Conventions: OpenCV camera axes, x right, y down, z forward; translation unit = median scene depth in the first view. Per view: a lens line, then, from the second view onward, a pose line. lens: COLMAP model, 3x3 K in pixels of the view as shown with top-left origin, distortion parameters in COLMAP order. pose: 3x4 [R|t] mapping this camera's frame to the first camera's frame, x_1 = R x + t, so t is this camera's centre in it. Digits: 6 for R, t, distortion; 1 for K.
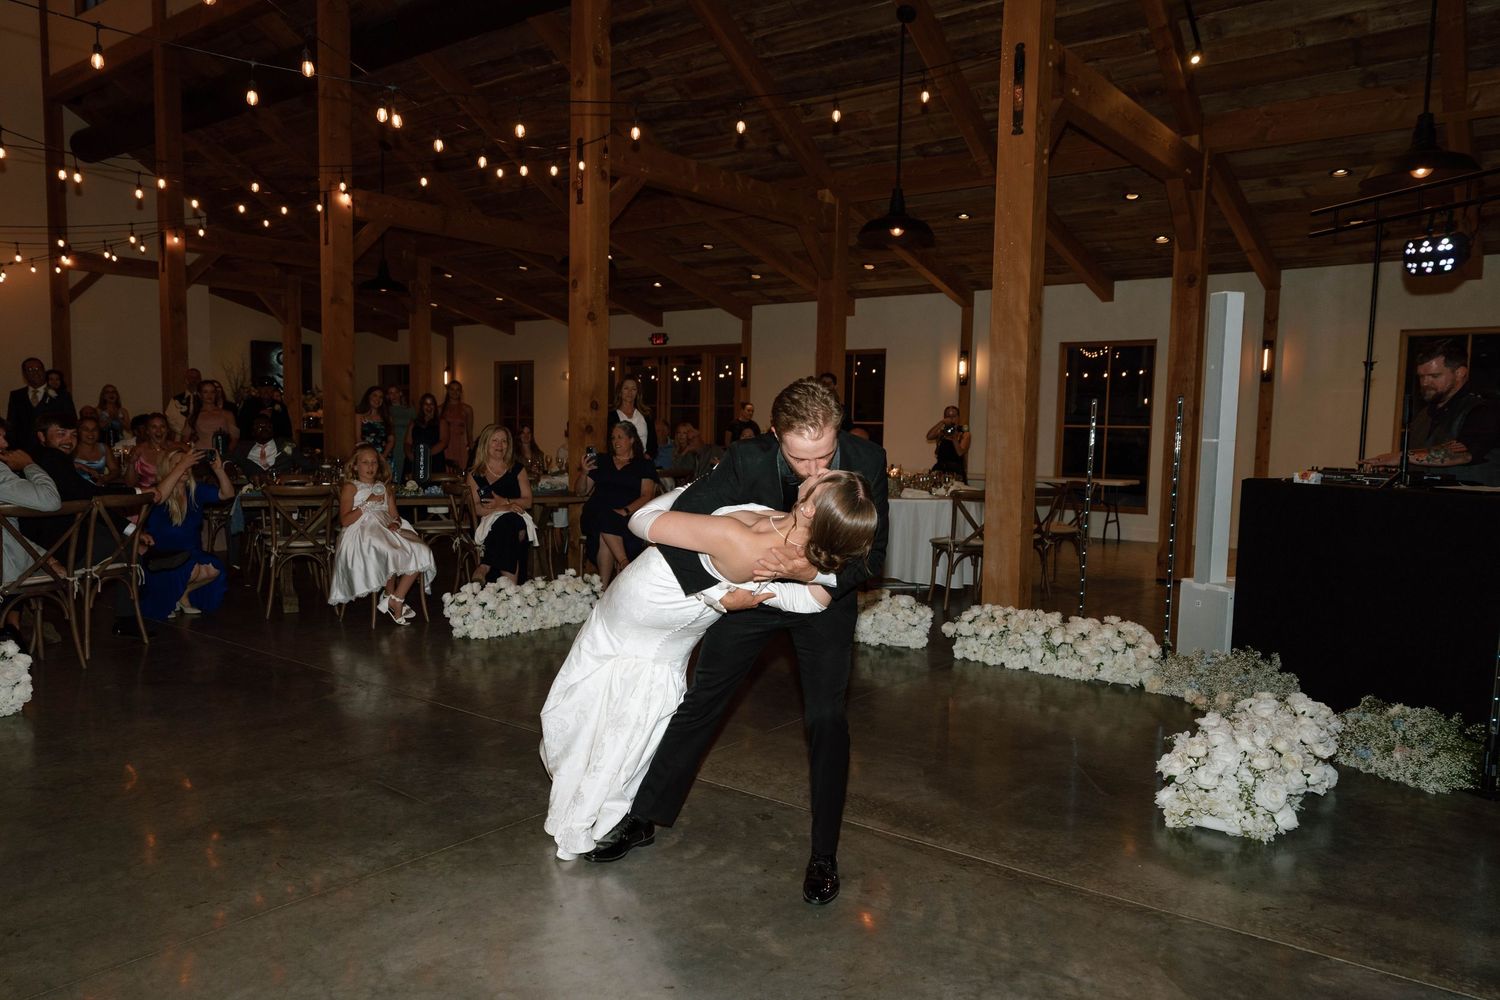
lens RADIAL K [[1053.8, 0, 714.7], [0, 1053.8, 521.4], [0, 0, 1]] dist [-0.005495, 0.003602]
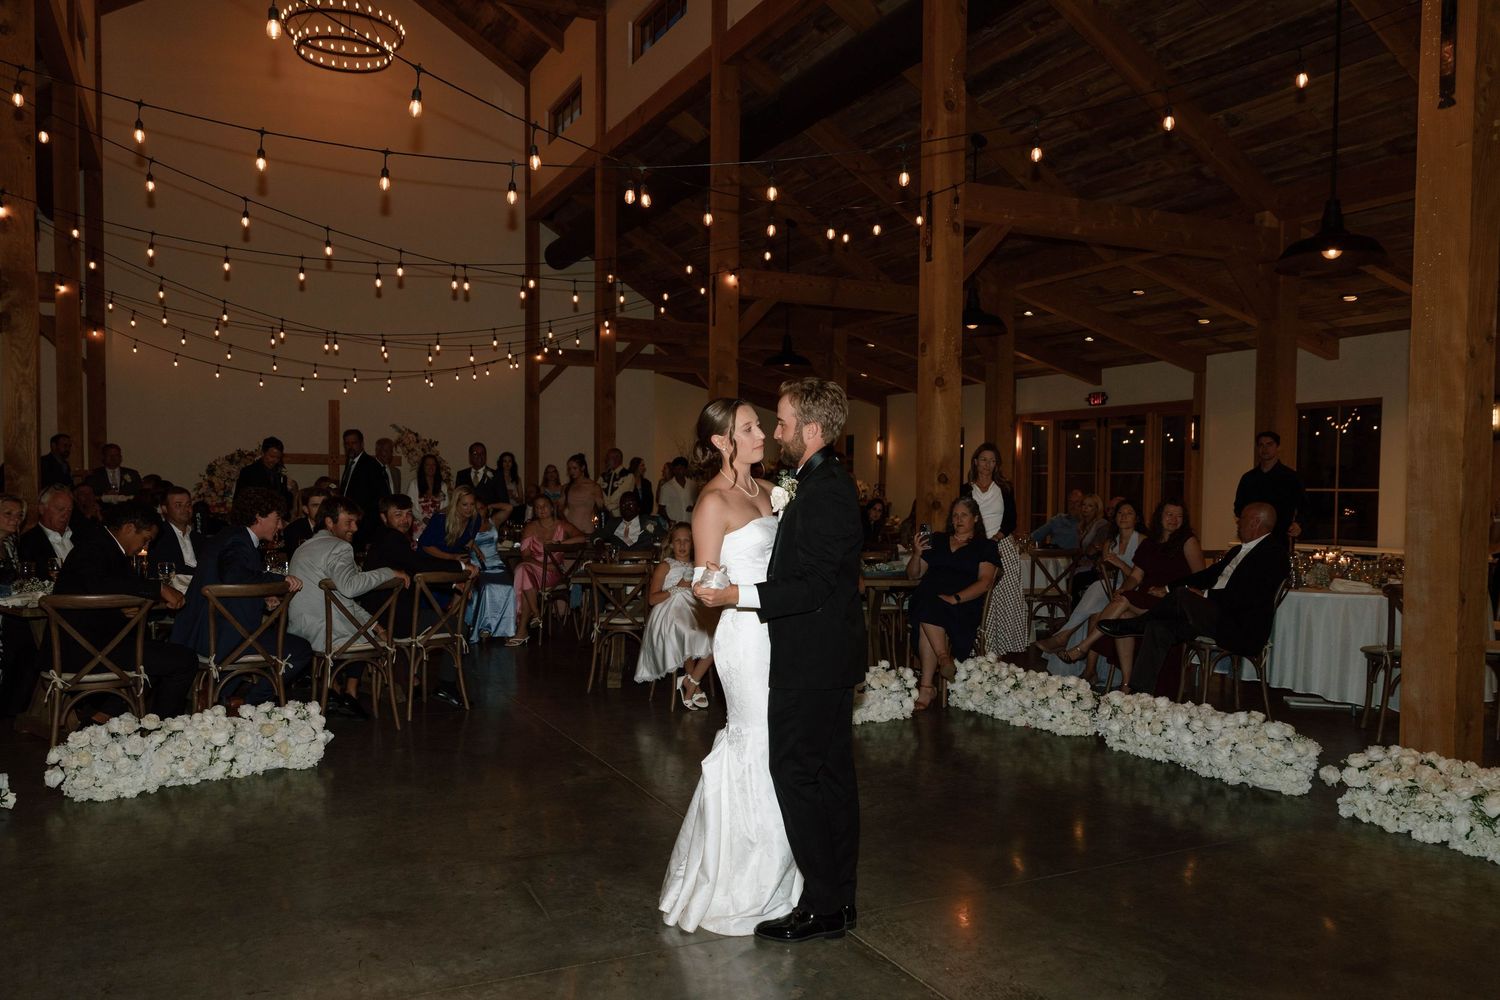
lens RADIAL K [[1079.6, 0, 699.7], [0, 1079.6, 536.1], [0, 0, 1]] dist [-0.005620, 0.007157]
pose [[0.895133, 0.007447, -0.445736, 0.114096], [-0.030147, 0.998583, -0.043858, -0.013796], [0.444778, 0.052696, 0.894089, 0.078360]]
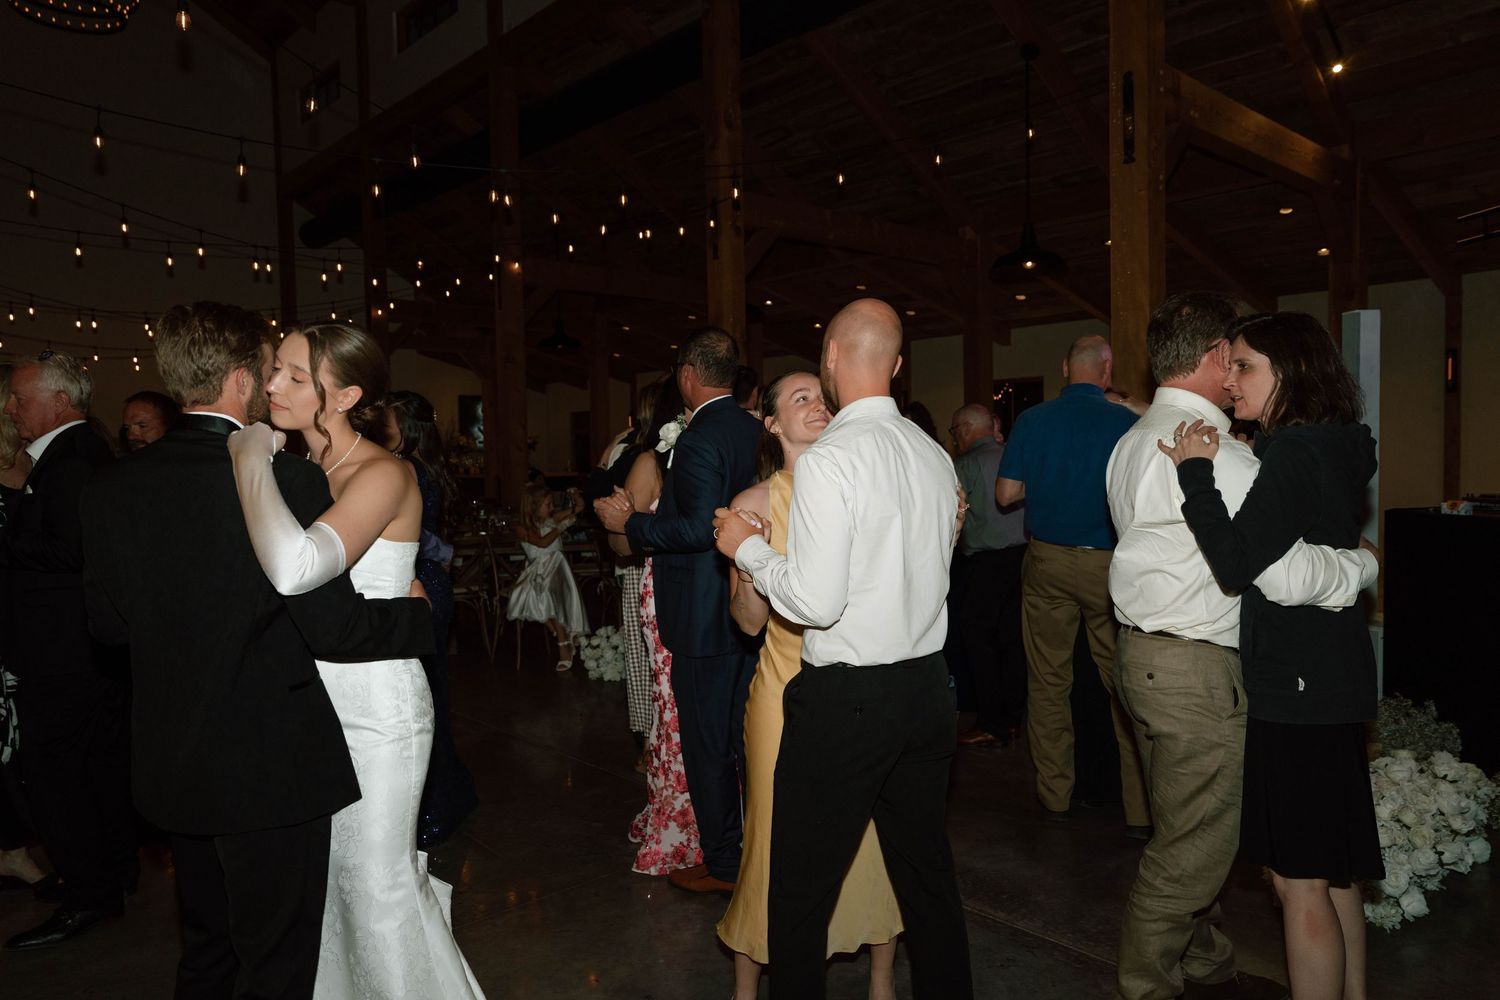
lens RADIAL K [[1005.0, 0, 750.0], [0, 1005.0, 500.0], [0, 0, 1]] dist [-0.004096, 0.004263]
pose [[0.987699, -0.030970, -0.153273, 0.051740], [0.023974, 0.998594, -0.047282, -0.012611], [0.154521, 0.043026, 0.987052, 0.024081]]
